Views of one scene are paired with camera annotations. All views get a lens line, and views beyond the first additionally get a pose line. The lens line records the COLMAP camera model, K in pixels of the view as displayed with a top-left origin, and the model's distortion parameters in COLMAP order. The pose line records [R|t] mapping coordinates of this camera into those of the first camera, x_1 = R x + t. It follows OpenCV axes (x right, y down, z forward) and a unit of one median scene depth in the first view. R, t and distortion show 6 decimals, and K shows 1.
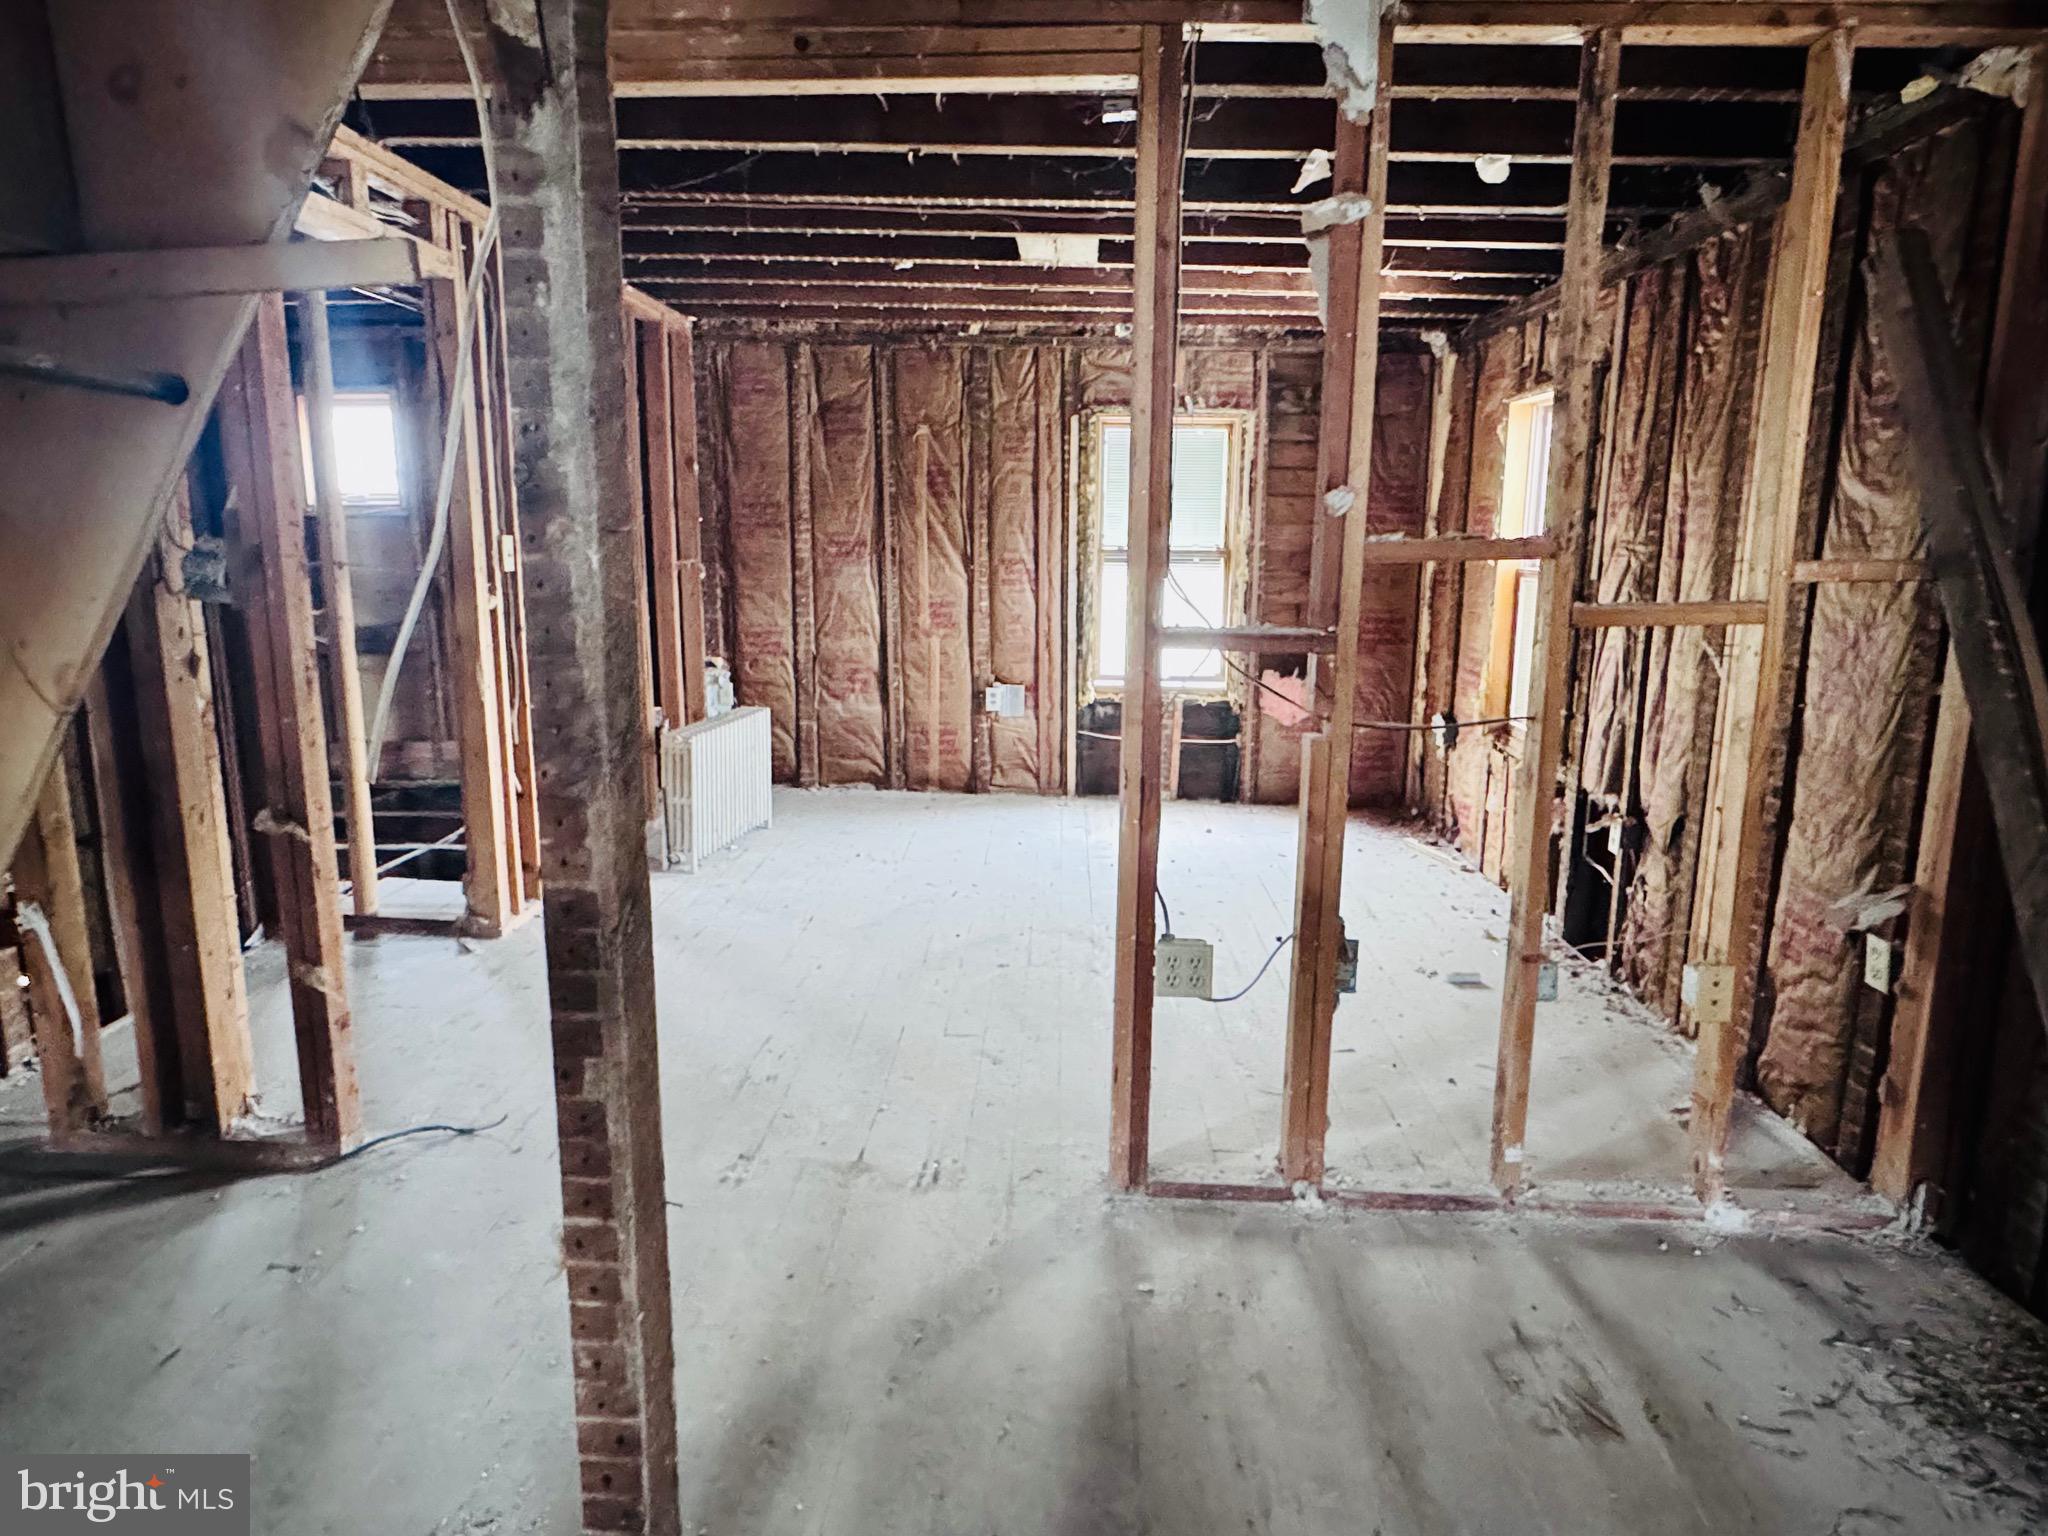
lens RADIAL K [[1268.7, 0, 1024.0], [0, 1268.7, 768.0], [0, 0, 1]] dist [-0.003970, -0.001127]
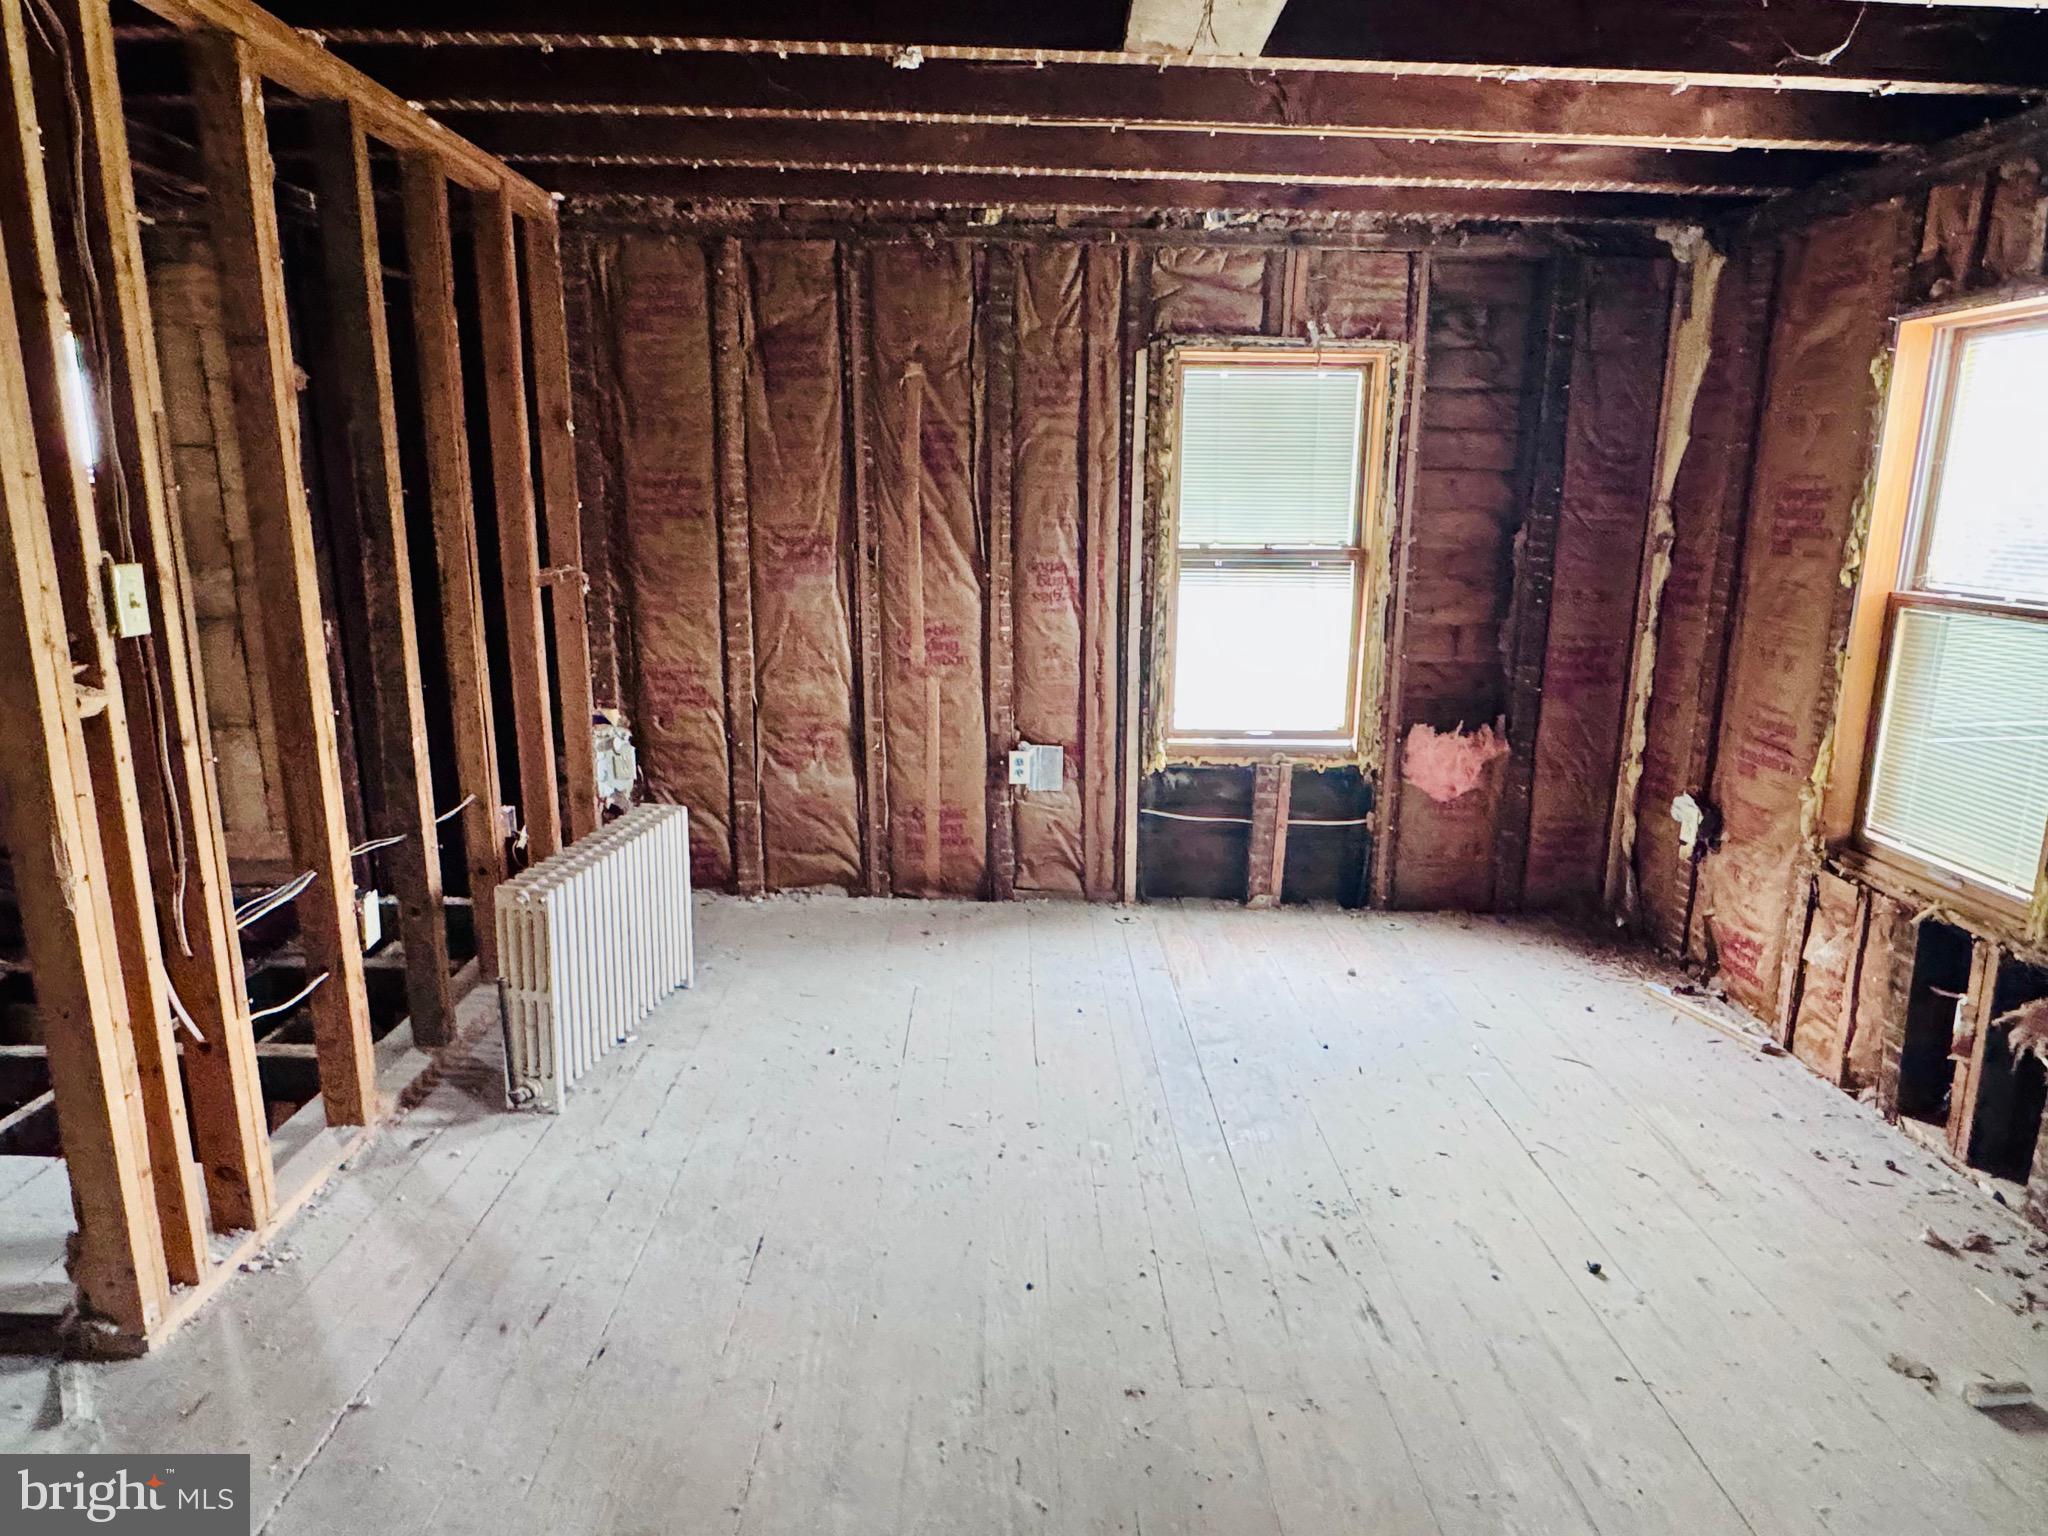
lens RADIAL K [[1254.9, 0, 1024.0], [0, 1254.9, 768.0], [0, 0, 1]] dist [-0.003802, -0.000285]
pose [[0.998824, -0.011278, 0.047143, -0.055032], [0.009798, 0.999455, 0.031509, -0.077246], [-0.047472, -0.031010, 0.998391, 0.329162]]
